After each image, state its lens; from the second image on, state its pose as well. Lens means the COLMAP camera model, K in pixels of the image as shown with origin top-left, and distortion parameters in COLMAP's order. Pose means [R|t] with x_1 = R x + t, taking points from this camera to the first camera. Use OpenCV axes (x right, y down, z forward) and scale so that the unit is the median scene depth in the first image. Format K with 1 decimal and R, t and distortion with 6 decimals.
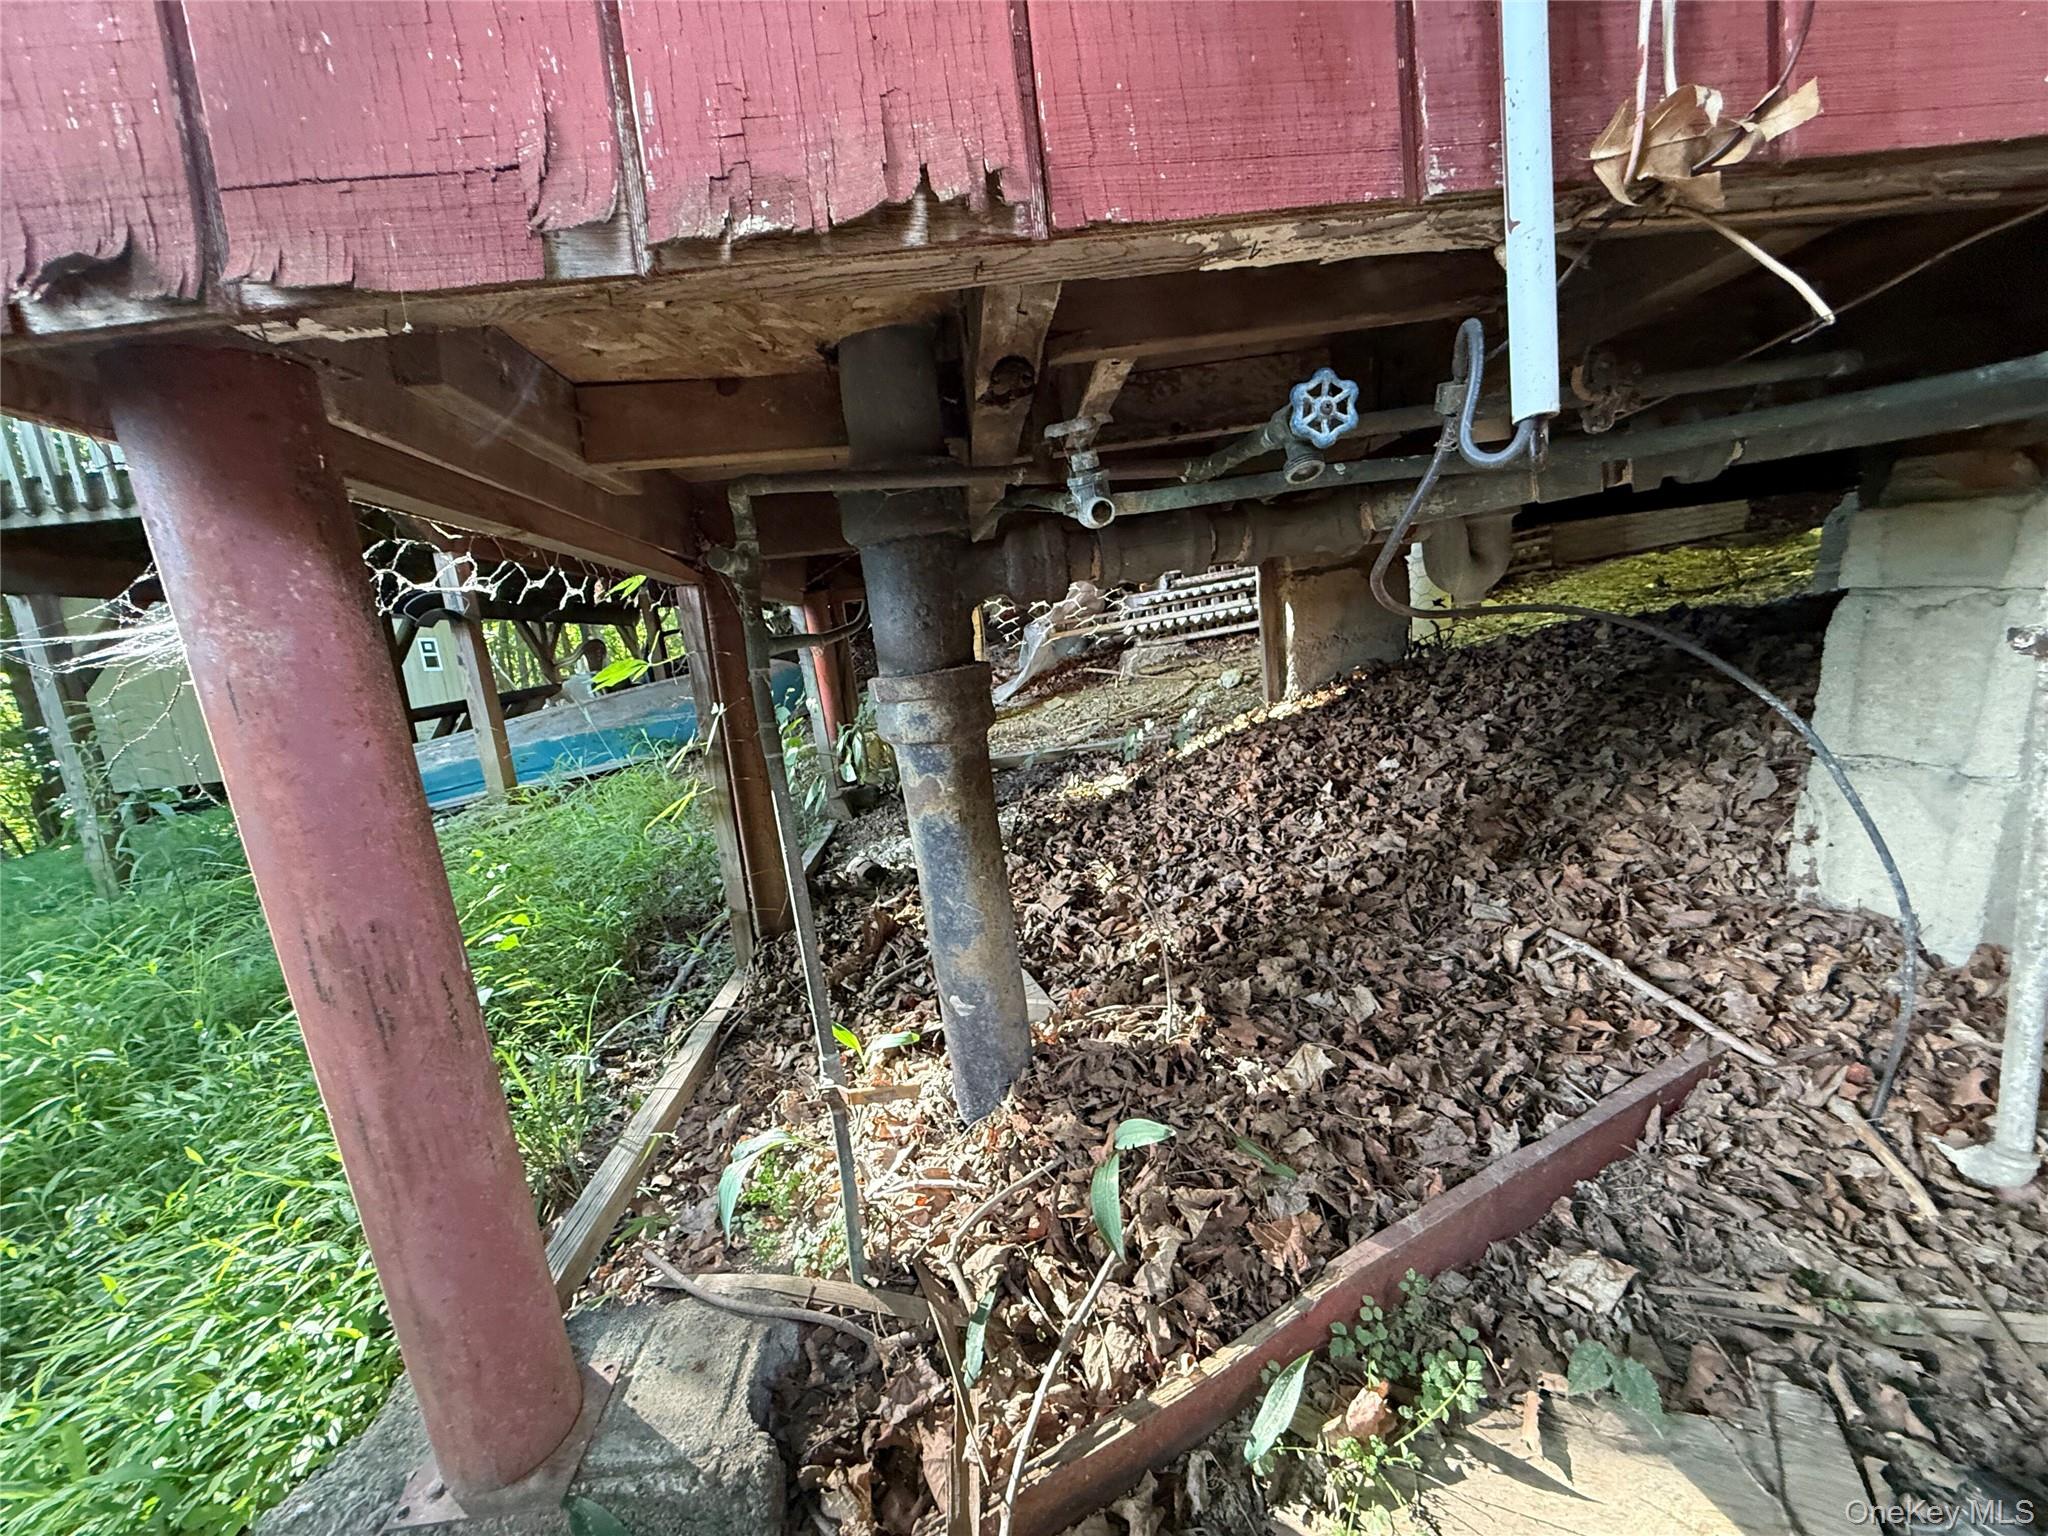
lens RADIAL K [[816.7, 0, 1021.0], [0, 816.7, 772.4], [0, 0, 1]] dist [-0.001063, 0.000245]
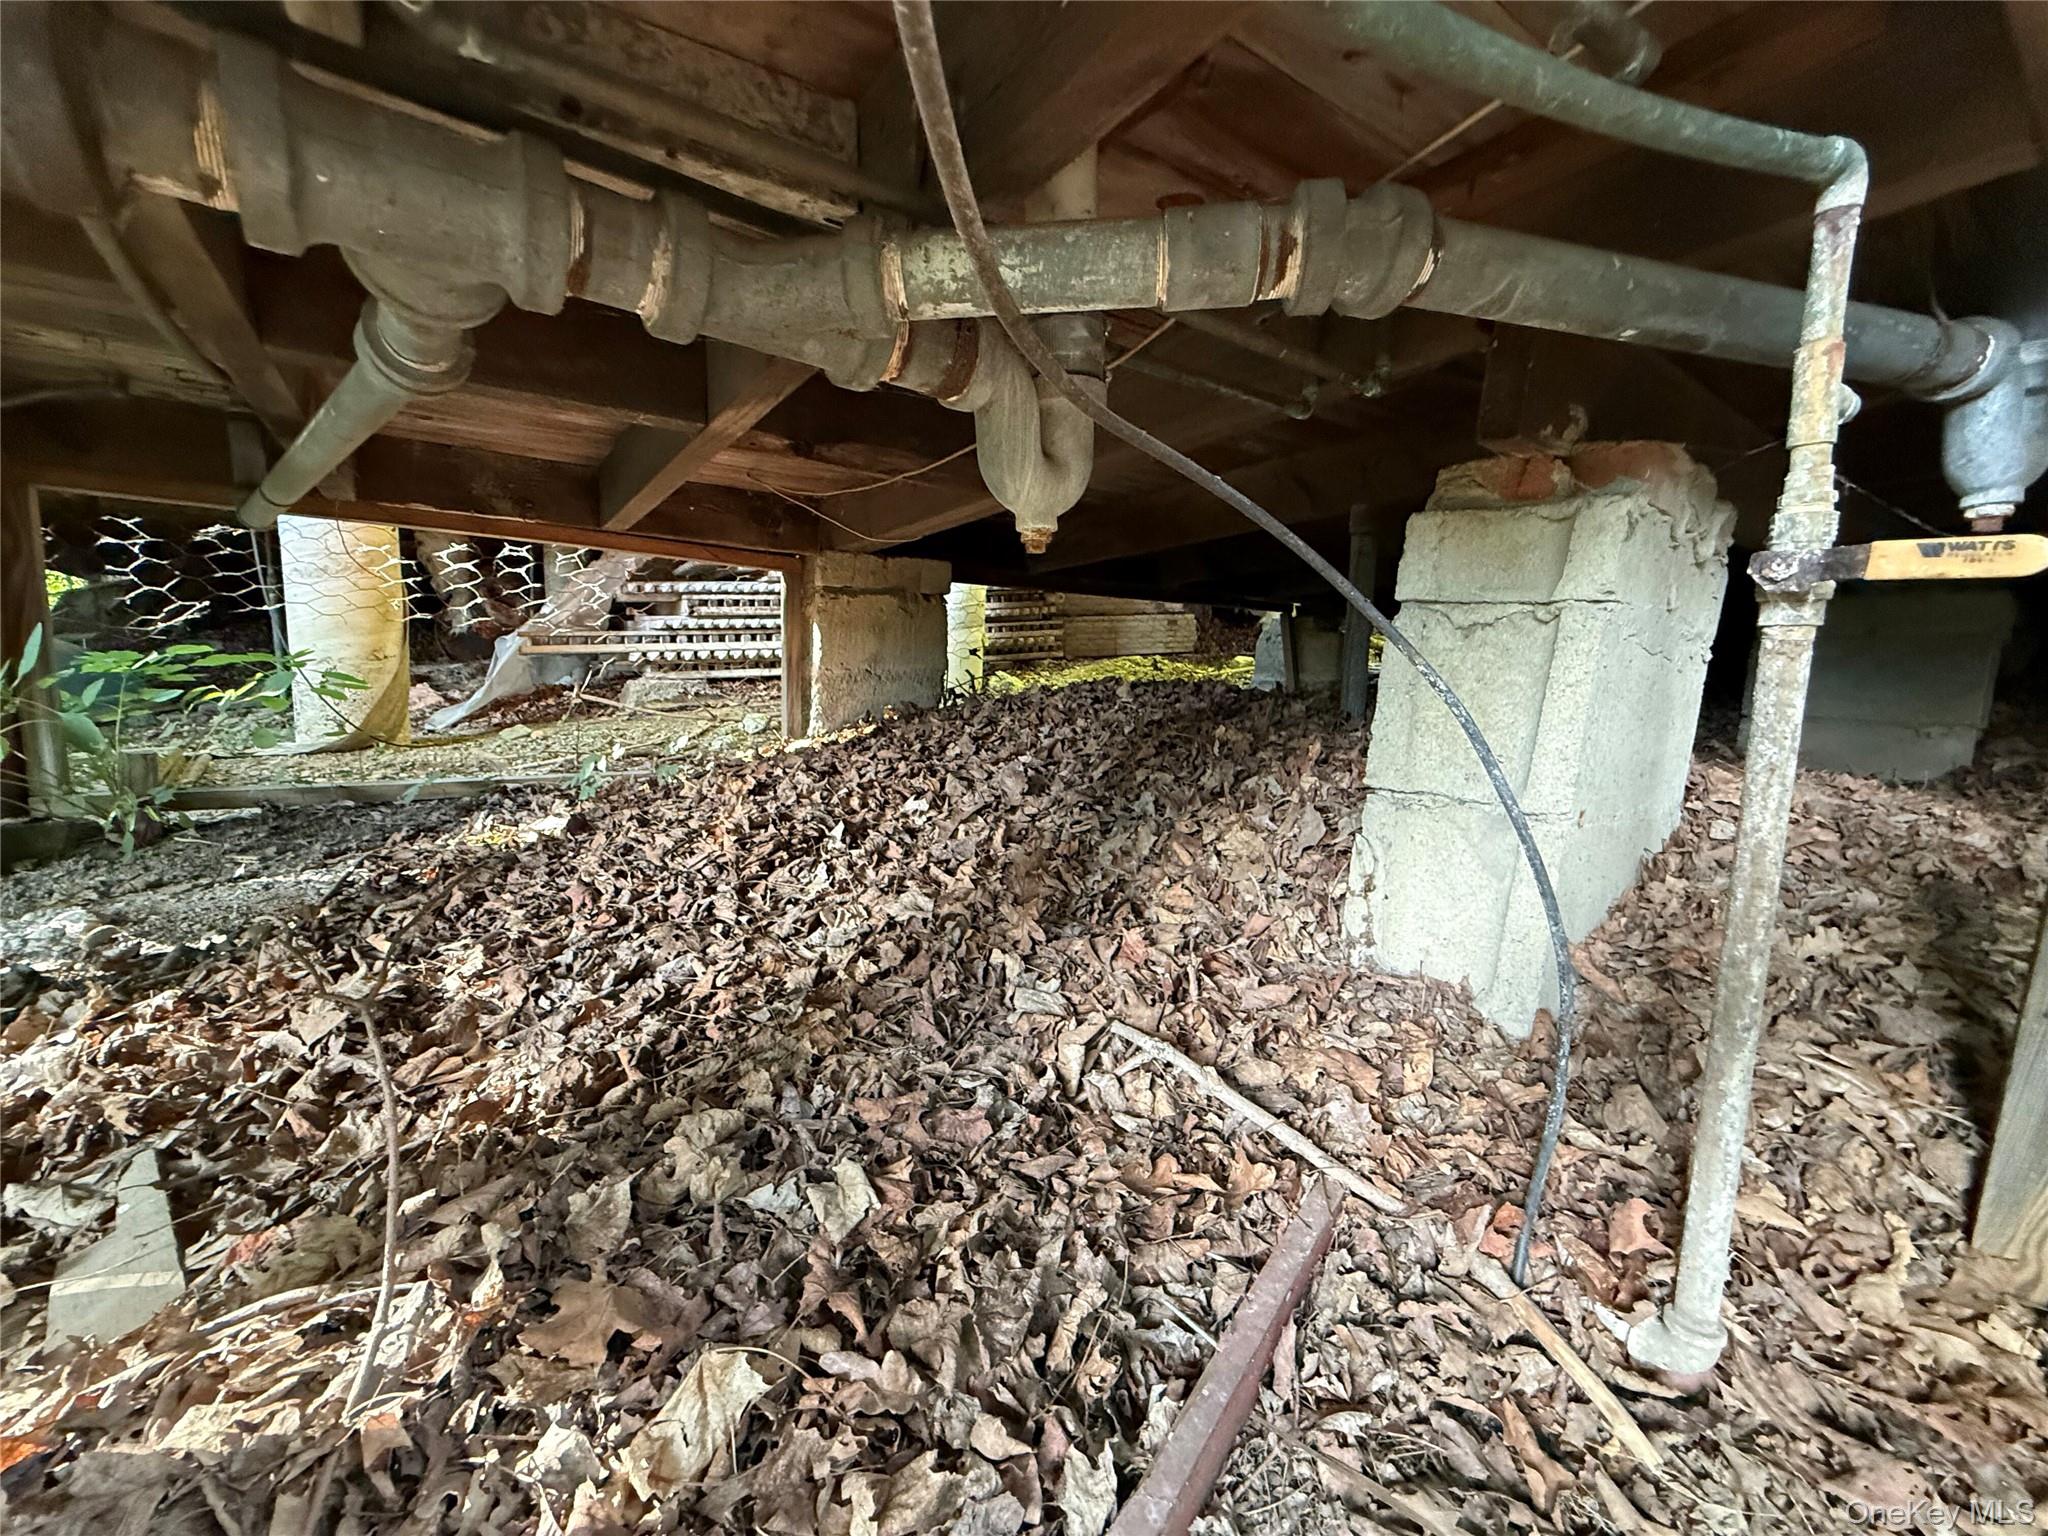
lens RADIAL K [[816.7, 0, 1027.1], [0, 816.7, 764.0], [0, 0, 1]] dist [-0.001063, 0.000245]
pose [[0.850765, 0.081696, 0.519158, 0.199950], [-0.028630, 0.993581, -0.109436, 0.049982], [-0.524767, 0.078241, 0.847643, 0.424027]]
